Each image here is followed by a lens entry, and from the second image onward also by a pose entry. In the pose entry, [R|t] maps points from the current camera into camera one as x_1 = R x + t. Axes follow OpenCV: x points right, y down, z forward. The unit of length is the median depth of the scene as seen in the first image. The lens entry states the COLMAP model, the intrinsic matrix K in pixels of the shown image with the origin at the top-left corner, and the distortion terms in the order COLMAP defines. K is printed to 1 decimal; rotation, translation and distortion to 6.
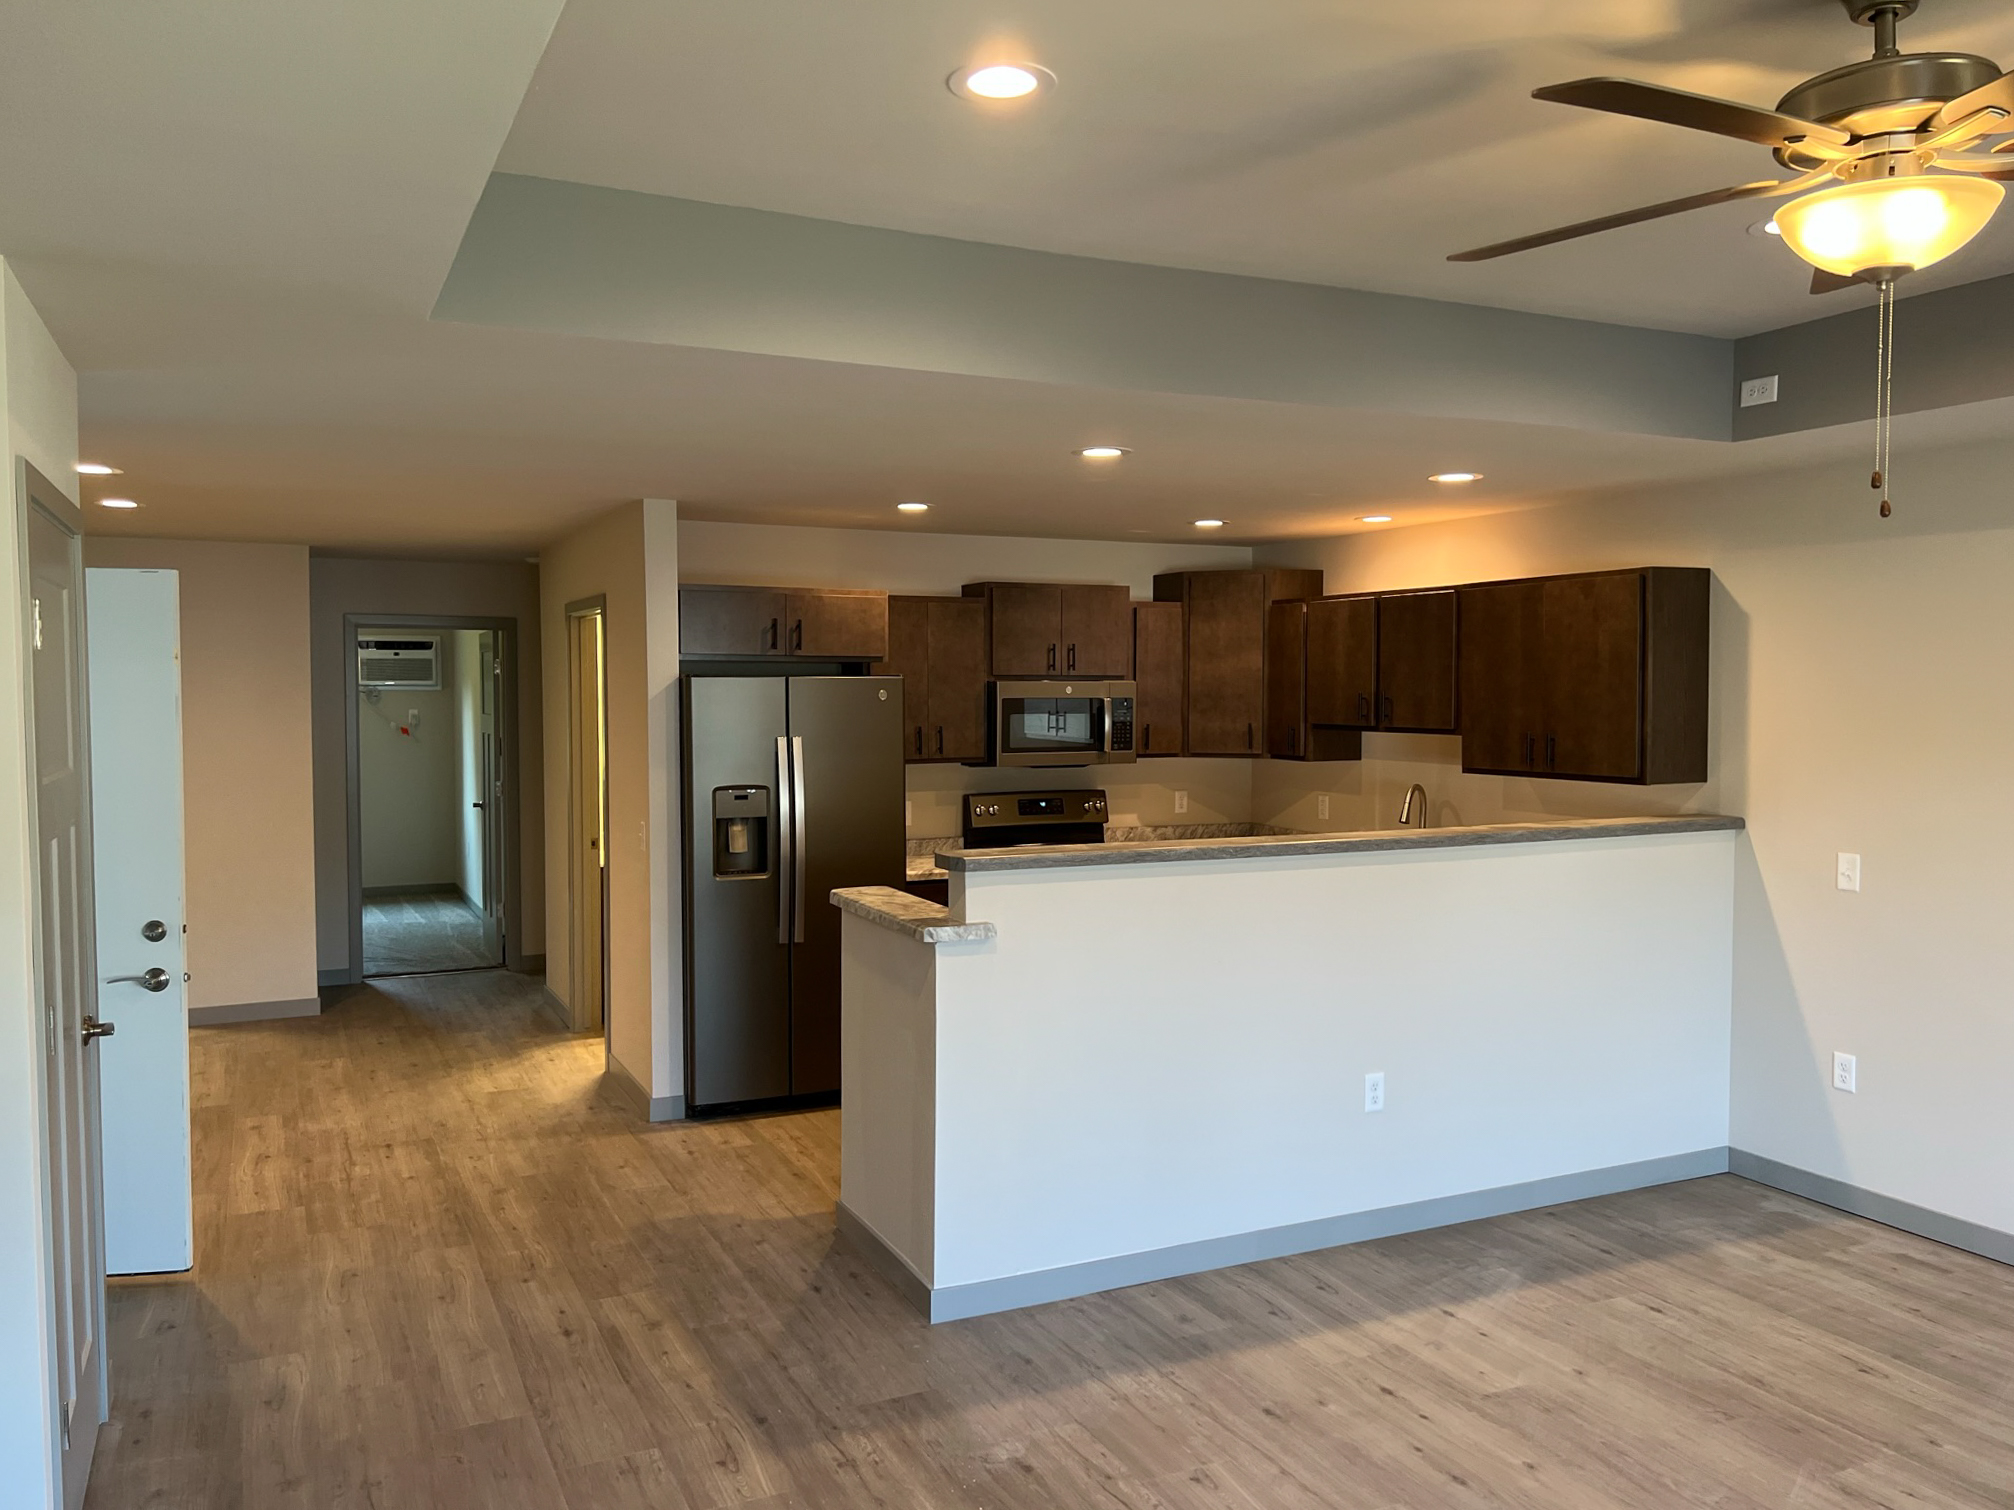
lens RADIAL K [[1548.0, 0, 1007.0], [0, 1548.0, 755.0], [0, 0, 1]] dist [0.066811, -0.062988]
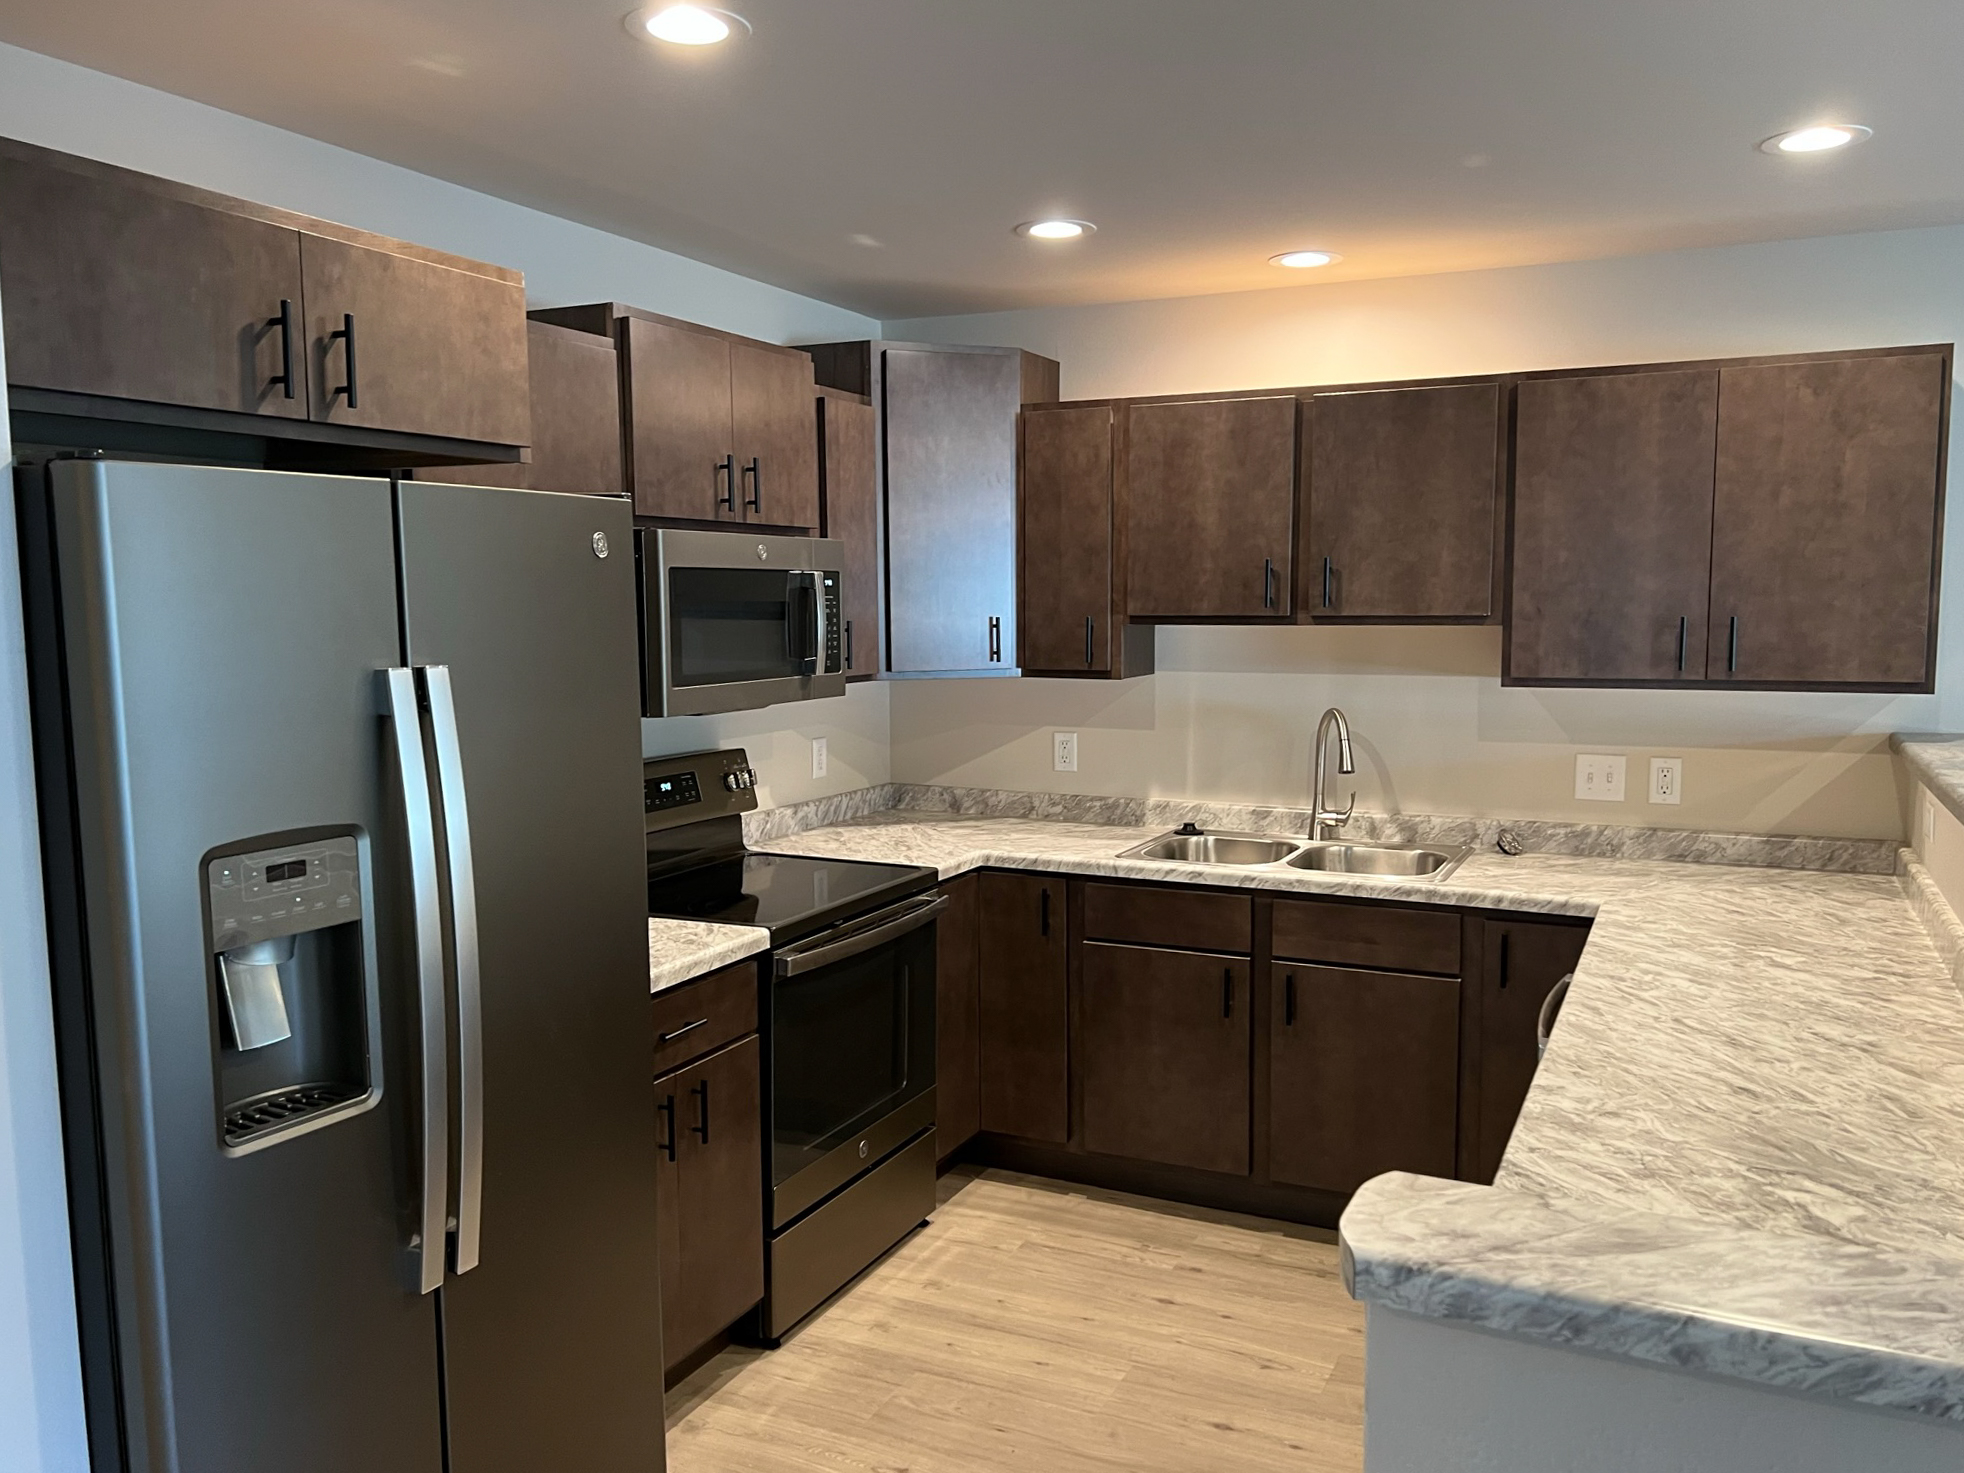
lens RADIAL K [[1525.2, 0, 982.0], [0, 1525.2, 736.5], [0, 0, 1]] dist [0.061661, -0.060033]
pose [[0.778682, -0.062182, 0.624329, -0.249783], [0.031177, 0.997682, 0.060483, -0.012786], [-0.626643, -0.027633, 0.778816, 0.678981]]
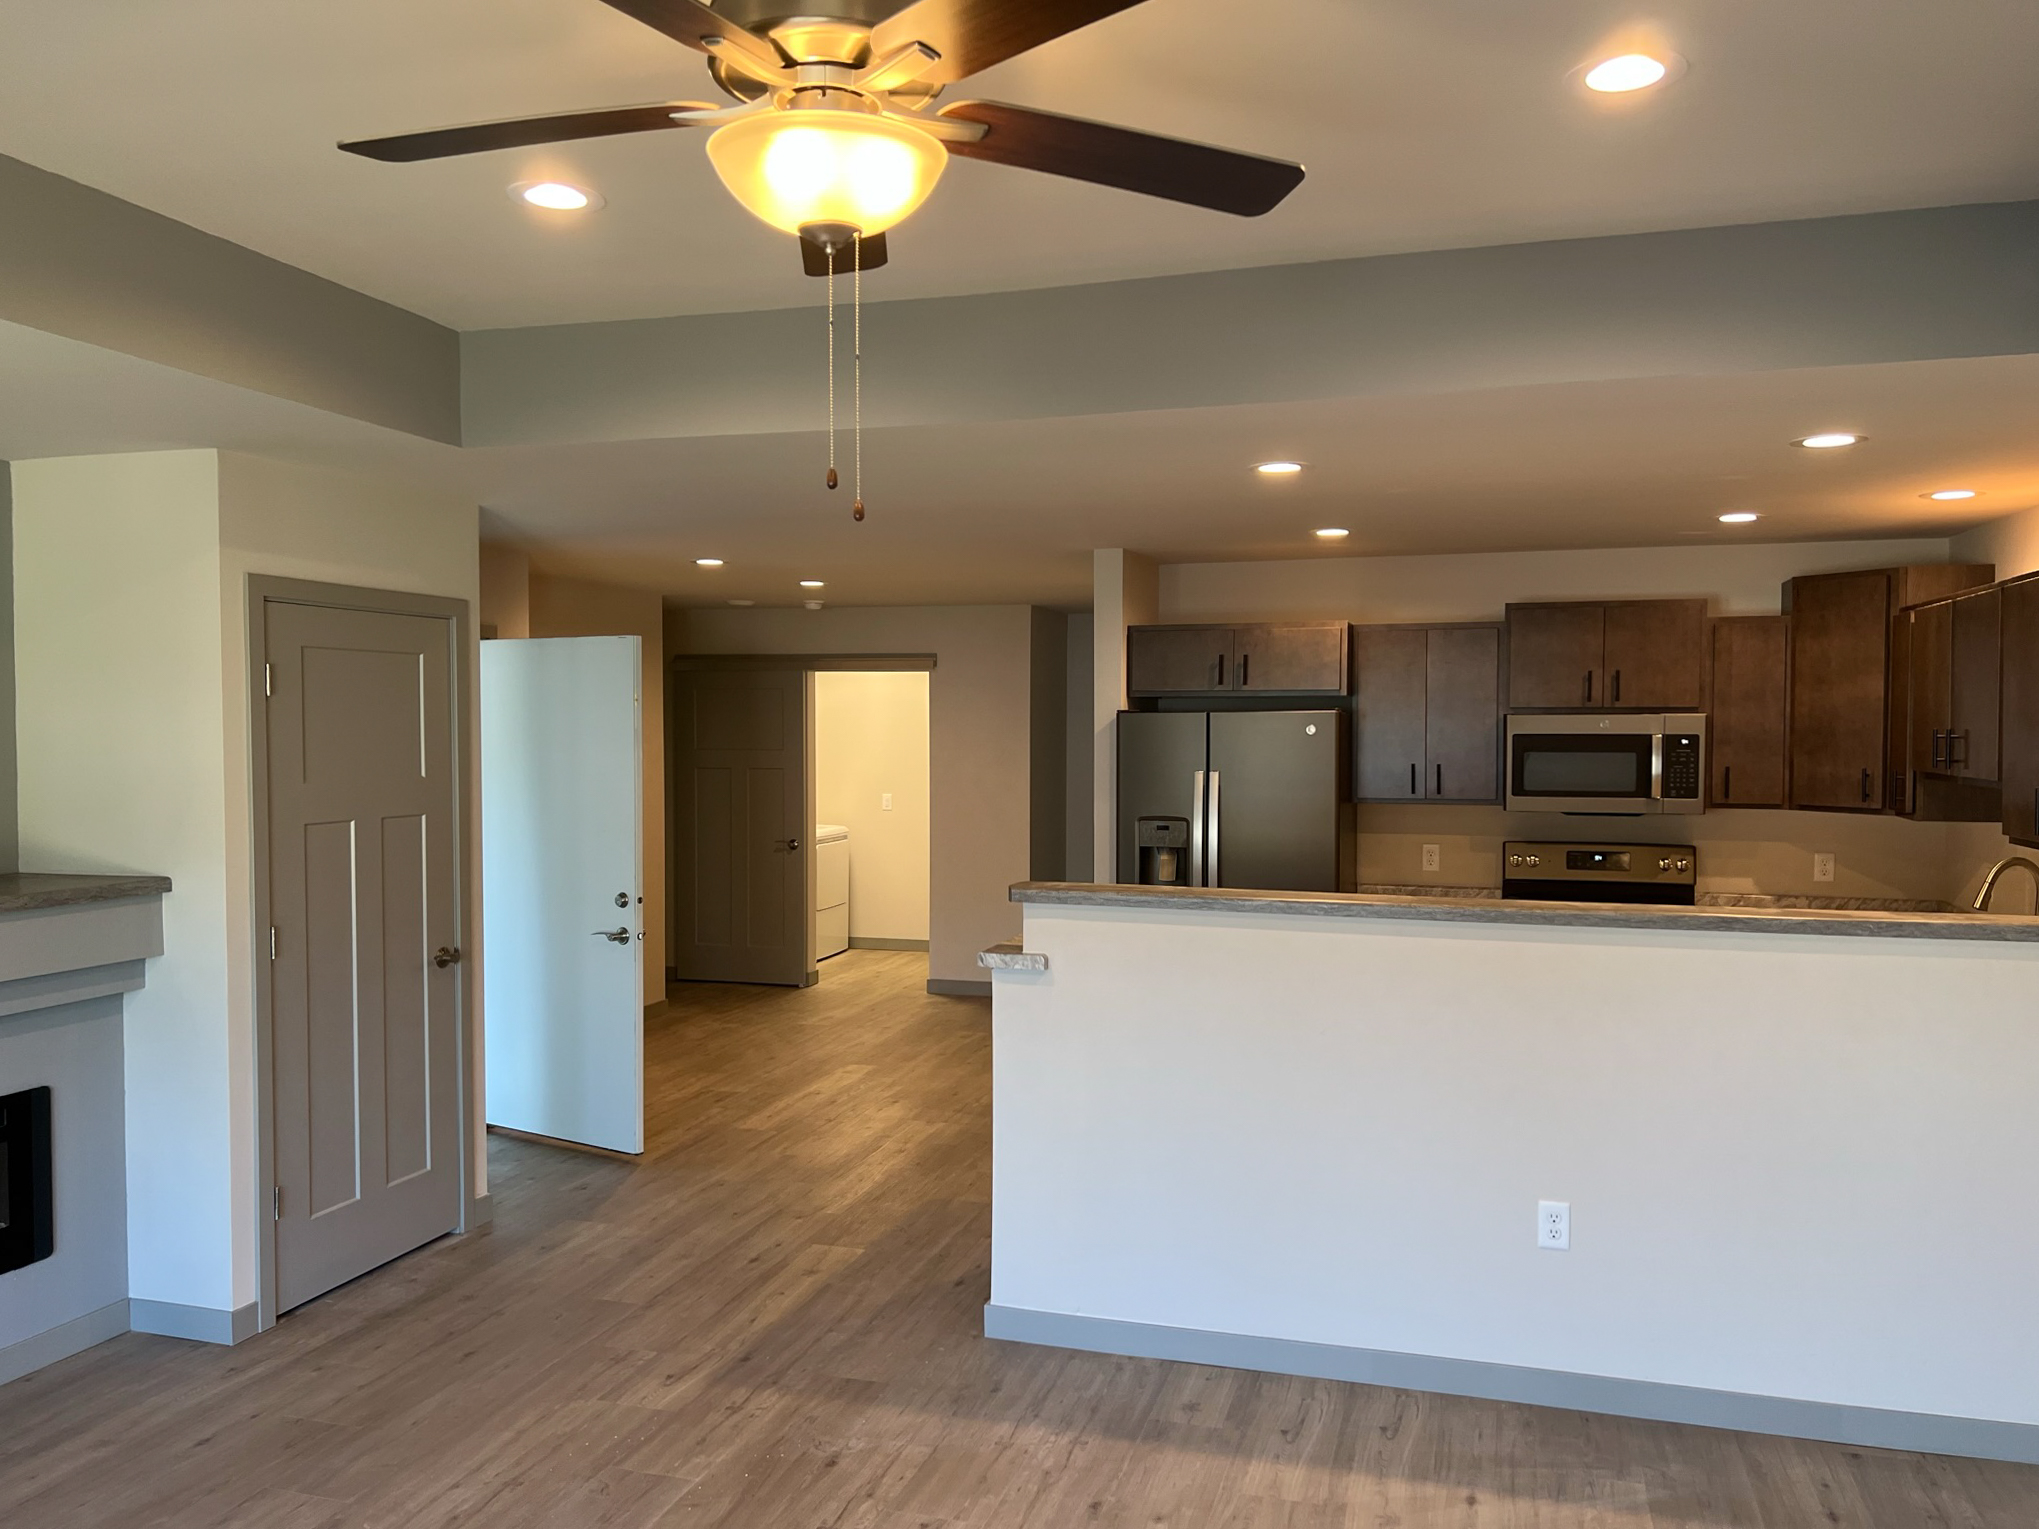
lens RADIAL K [[1546.2, 0, 1021.5], [0, 1546.2, 774.1], [0, 0, 1]] dist [0.067873, -0.070706]
pose [[0.736206, 0.022145, -0.676395, 0.455472], [-0.030214, 0.999543, -0.000161, -0.005795], [0.676083, 0.020555, 0.736539, 0.171855]]
